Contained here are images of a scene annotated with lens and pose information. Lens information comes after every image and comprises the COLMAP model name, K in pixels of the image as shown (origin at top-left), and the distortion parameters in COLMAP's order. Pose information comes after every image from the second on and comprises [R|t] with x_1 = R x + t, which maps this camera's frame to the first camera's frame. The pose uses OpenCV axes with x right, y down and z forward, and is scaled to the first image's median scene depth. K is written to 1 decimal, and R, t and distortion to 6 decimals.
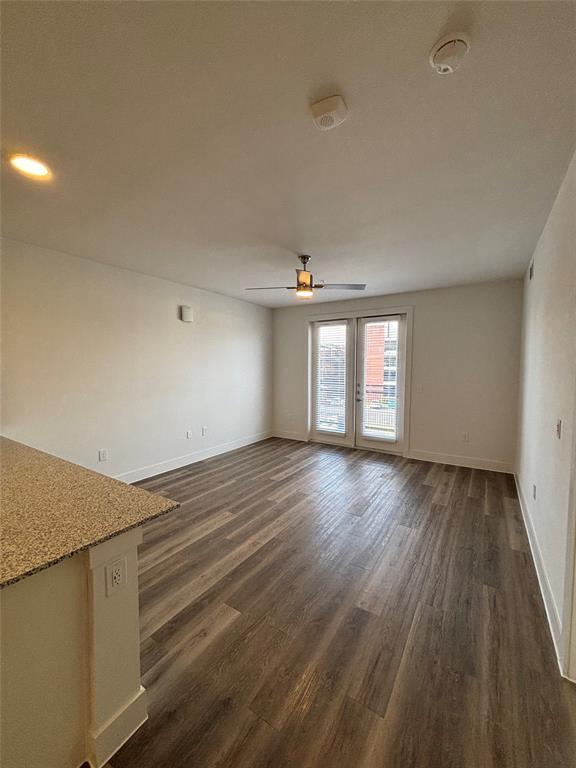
lens RADIAL K [[307.9, 0, 289.5], [0, 307.9, 384.2], [0, 0, 1]] dist [-0.000963, 0.000291]
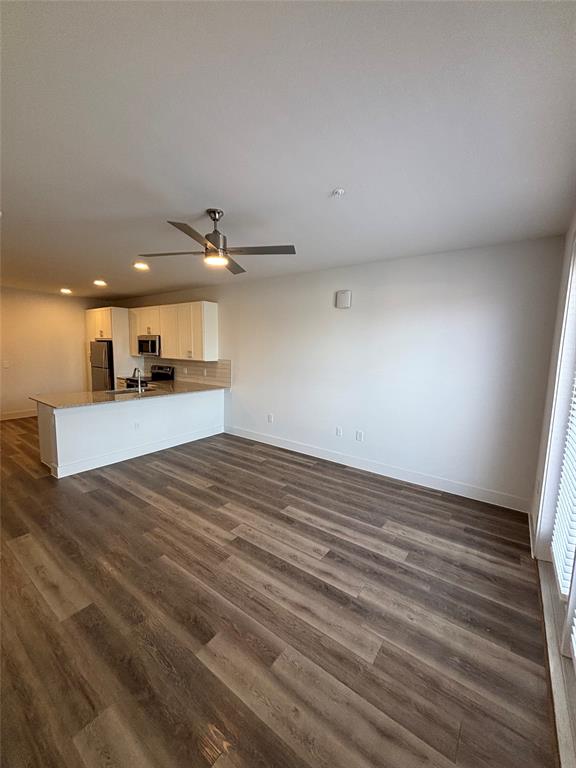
lens RADIAL K [[307.9, 0, 289.5], [0, 307.9, 384.2], [0, 0, 1]] dist [-0.000963, 0.000291]
pose [[-0.060588, 0.115533, -0.991454, 0.690086], [-0.085579, 0.989020, 0.120480, -0.089202], [0.994488, 0.092147, -0.050035, 1.052912]]
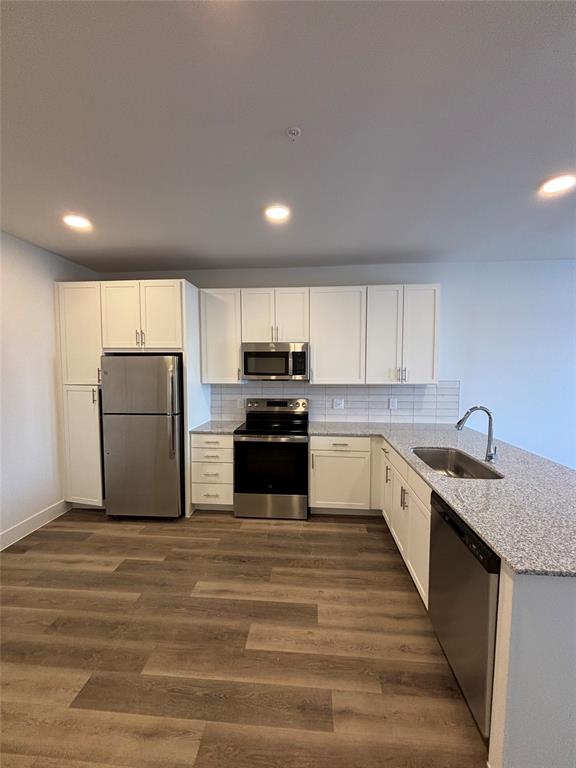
lens RADIAL K [[307.8, 0, 289.2], [0, 307.8, 384.4], [0, 0, 1]] dist [0.000651, -0.000199]
pose [[0.472682, 0.049686, -0.879831, -0.137035], [-0.052626, 0.998219, 0.028099, 0.004589], [0.879660, 0.033020, 0.474455, -0.145279]]
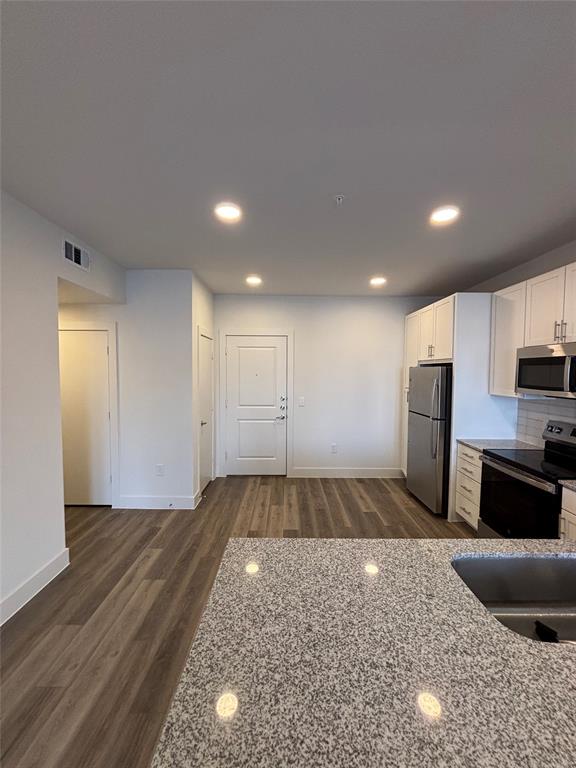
lens RADIAL K [[307.9, 0, 289.5], [0, 307.9, 384.2], [0, 0, 1]] dist [-0.000963, 0.000291]
pose [[-0.836621, 0.017795, -0.547492, -0.140937], [-0.039210, 0.994963, 0.092255, -0.041562], [0.546376, 0.098650, -0.831710, 0.430395]]
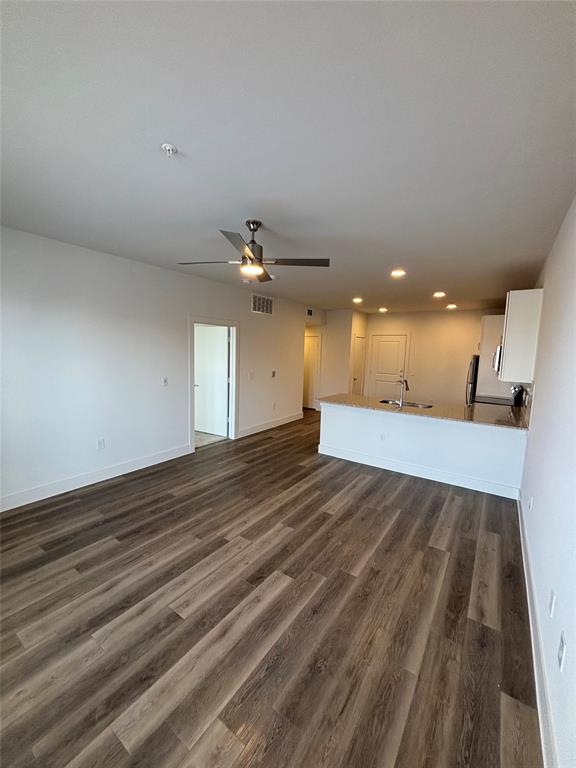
lens RADIAL K [[307.8, 0, 289.2], [0, 307.8, 384.4], [0, 0, 1]] dist [0.000651, -0.000199]
pose [[-0.998947, -0.035136, 0.029506, -0.064069], [-0.029454, 0.984169, 0.174767, -0.127373], [-0.035179, 0.173714, -0.984168, 1.531621]]
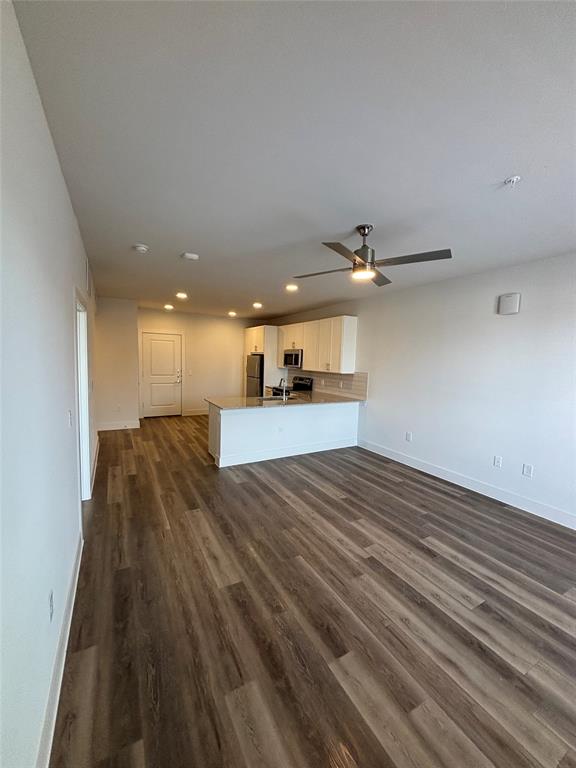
lens RADIAL K [[307.8, 0, 289.2], [0, 307.8, 384.4], [0, 0, 1]] dist [0.000651, -0.000199]
pose [[-0.468612, 0.062086, -0.881220, 0.695360], [-0.083233, 0.989987, 0.114010, -0.084442], [0.879474, 0.126773, -0.458752, 1.035862]]
